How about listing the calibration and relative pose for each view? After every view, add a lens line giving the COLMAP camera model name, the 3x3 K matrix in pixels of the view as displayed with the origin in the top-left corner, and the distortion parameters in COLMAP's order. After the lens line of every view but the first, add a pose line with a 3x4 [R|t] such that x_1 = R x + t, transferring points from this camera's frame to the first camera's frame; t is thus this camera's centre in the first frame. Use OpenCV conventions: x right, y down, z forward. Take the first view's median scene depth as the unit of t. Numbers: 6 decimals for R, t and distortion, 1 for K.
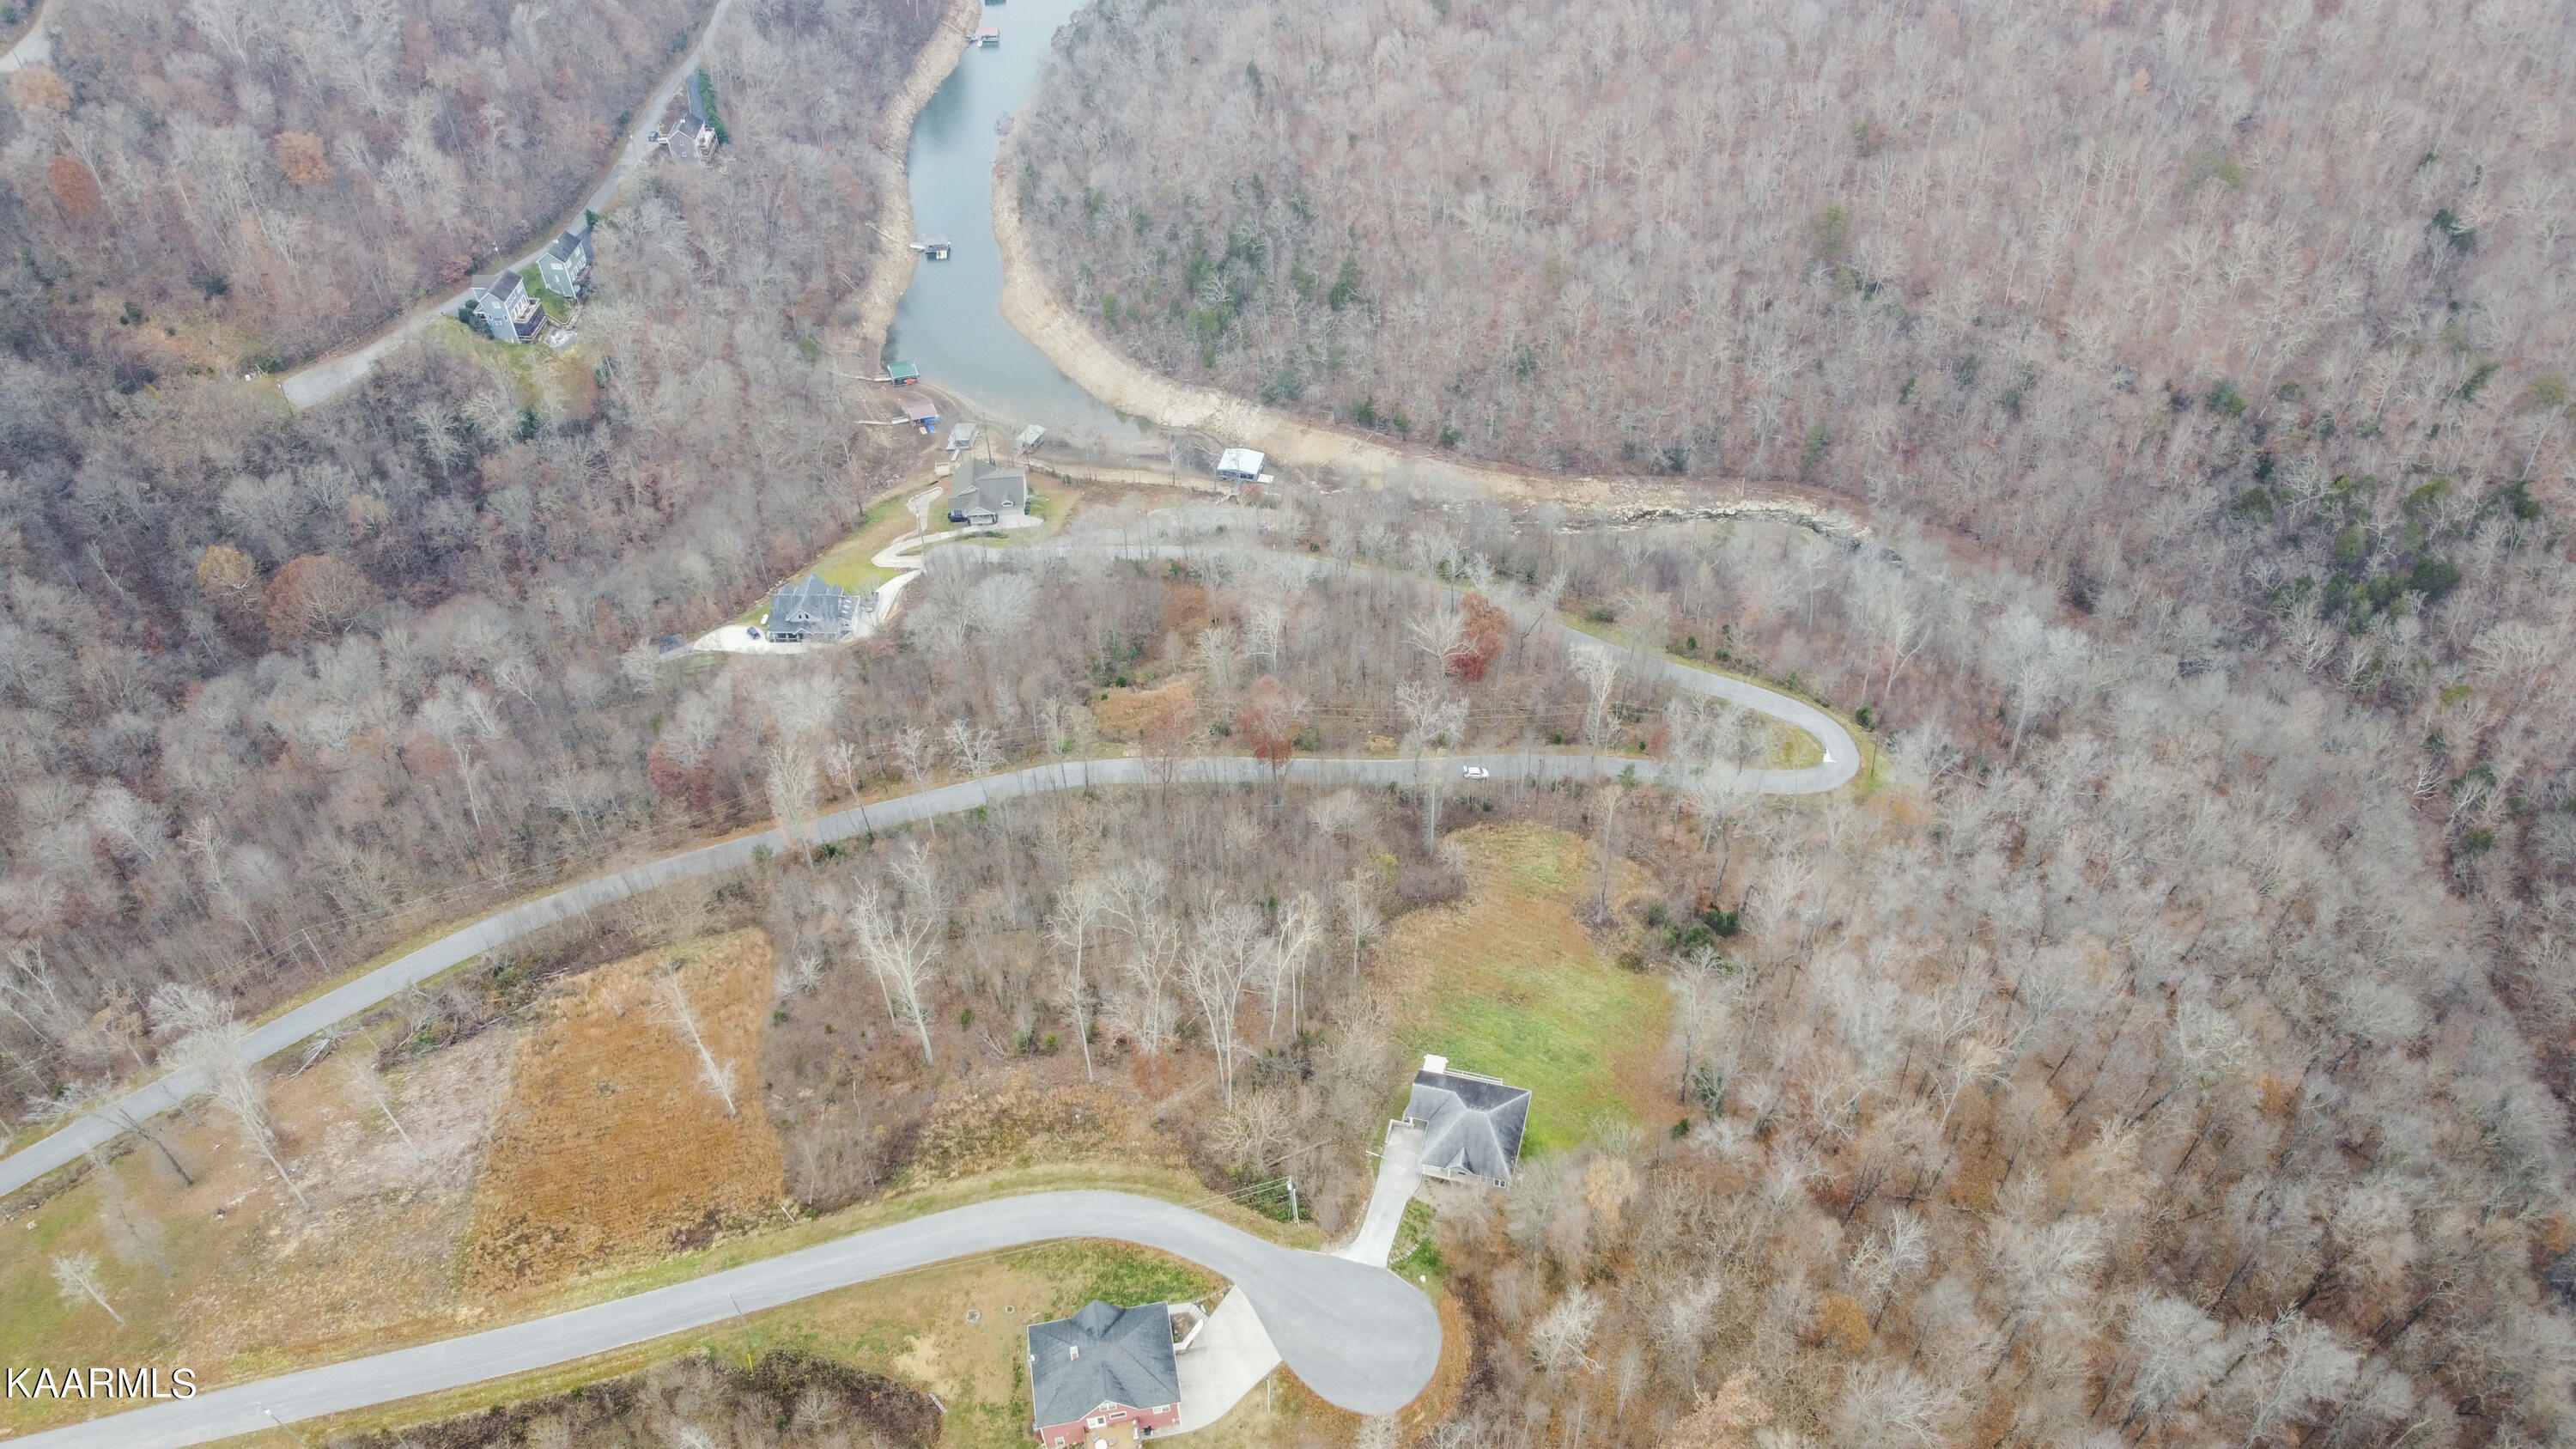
lens RADIAL K [[1944.6, 0, 1292.1], [0, 1944.6, 719.2], [0, 0, 1]] dist [-0.001425, 0.008758]
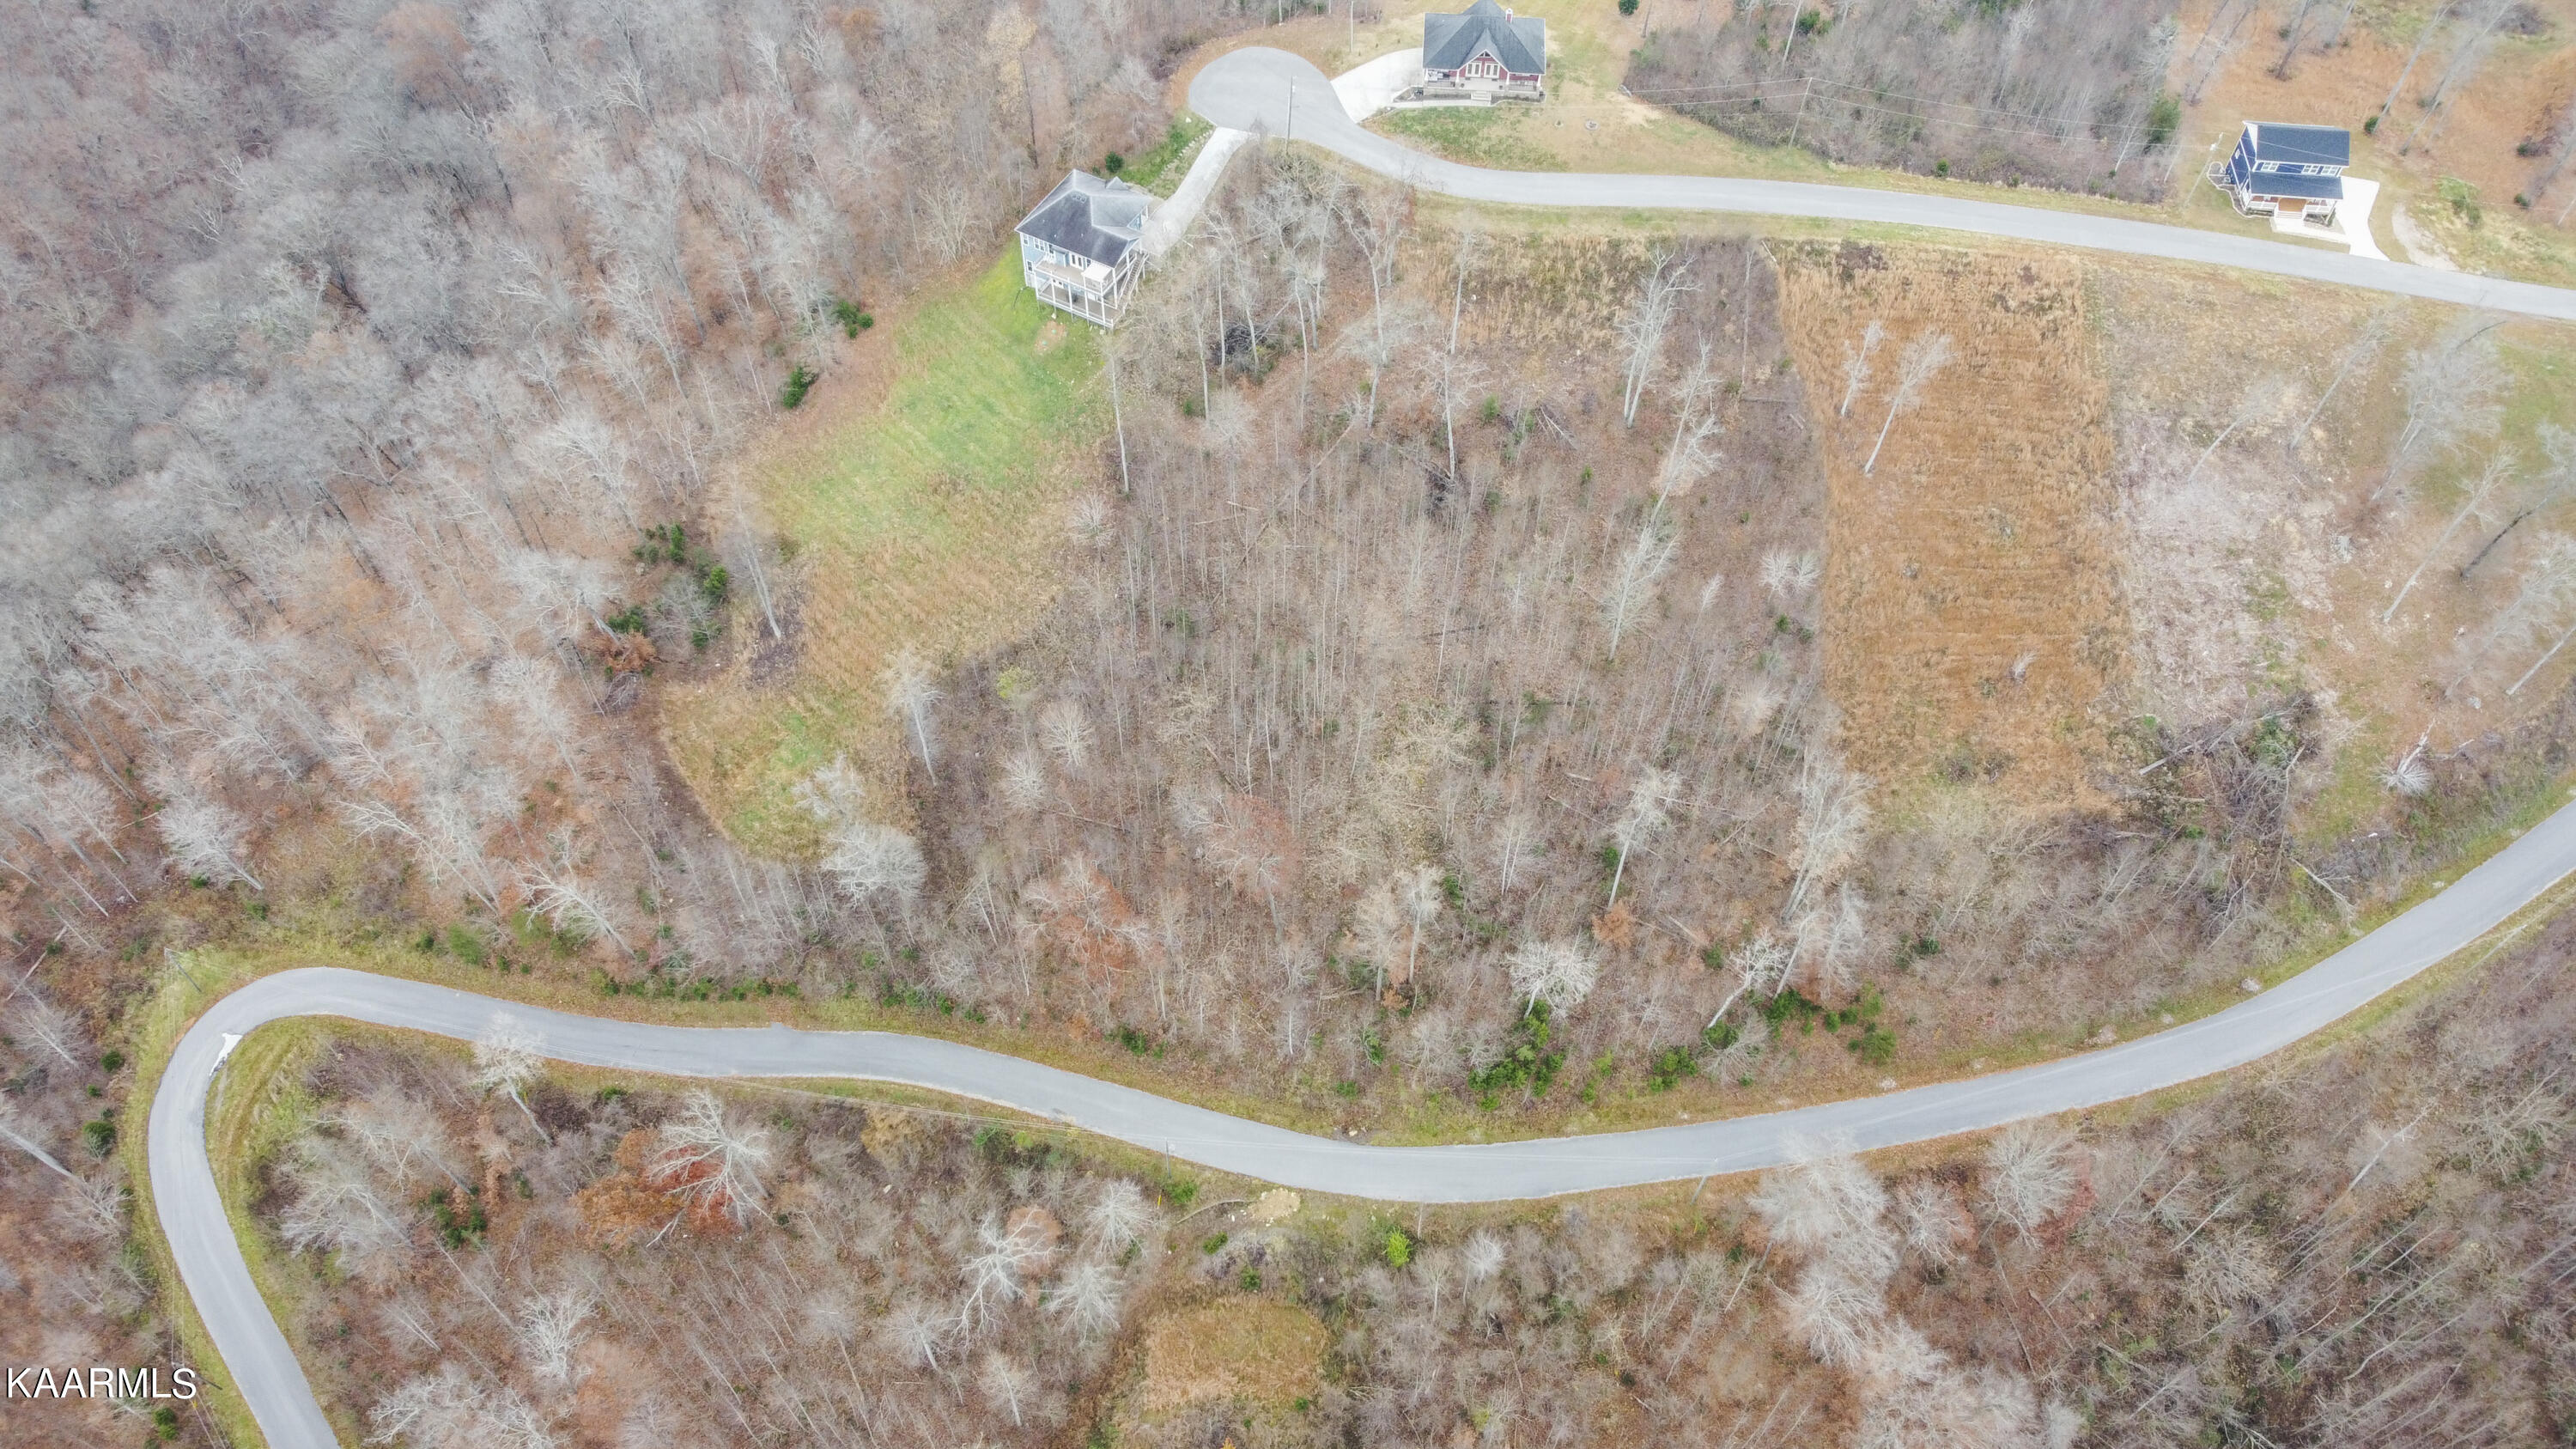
lens RADIAL K [[1944.6, 0, 1292.1], [0, 1944.6, 719.2], [0, 0, 1]] dist [-0.001425, 0.008758]
pose [[-0.969888, -0.185336, 0.158010, -0.221972], [0.181975, -0.120270, 0.975920, -0.801526], [-0.161870, 0.975287, 0.150375, 1.117776]]
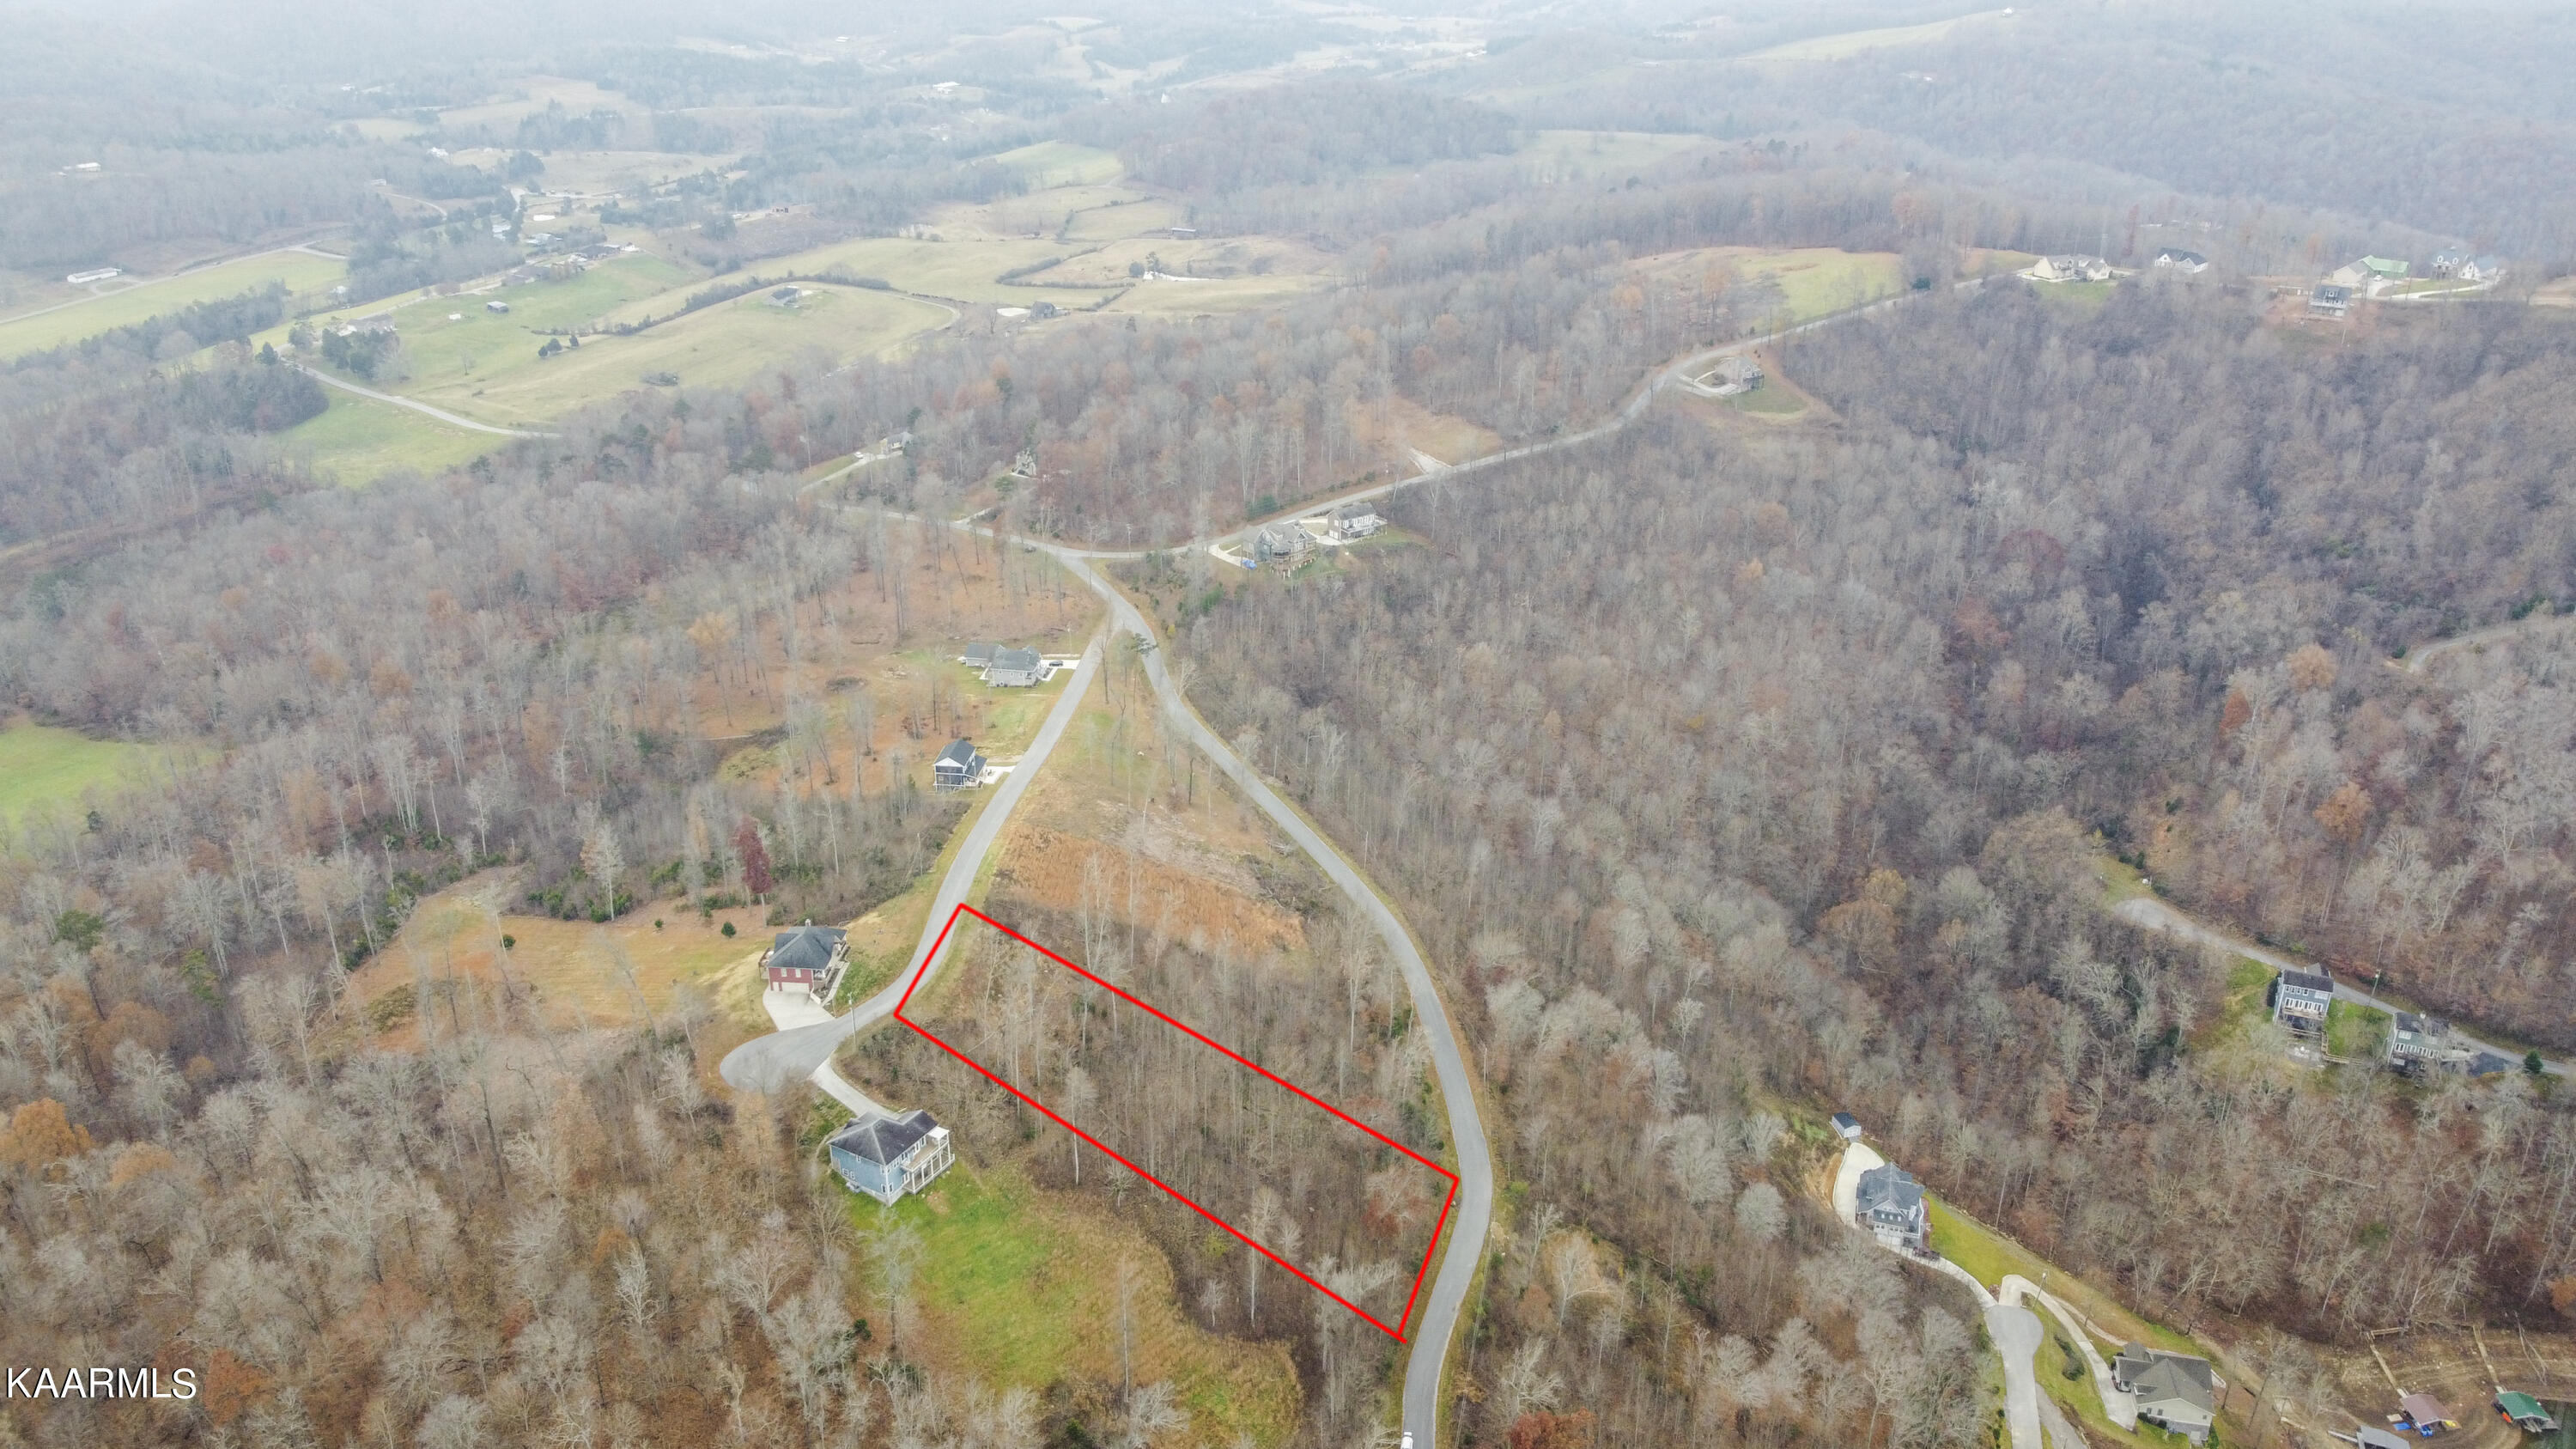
lens RADIAL K [[1944.6, 0, 1292.1], [0, 1944.6, 719.2], [0, 0, 1]] dist [-0.001425, 0.008758]
pose [[-0.255198, 0.414171, -0.873691, 1.165496], [-0.678808, 0.566738, 0.466935, -0.858056], [0.688544, 0.712230, 0.136512, 0.820489]]
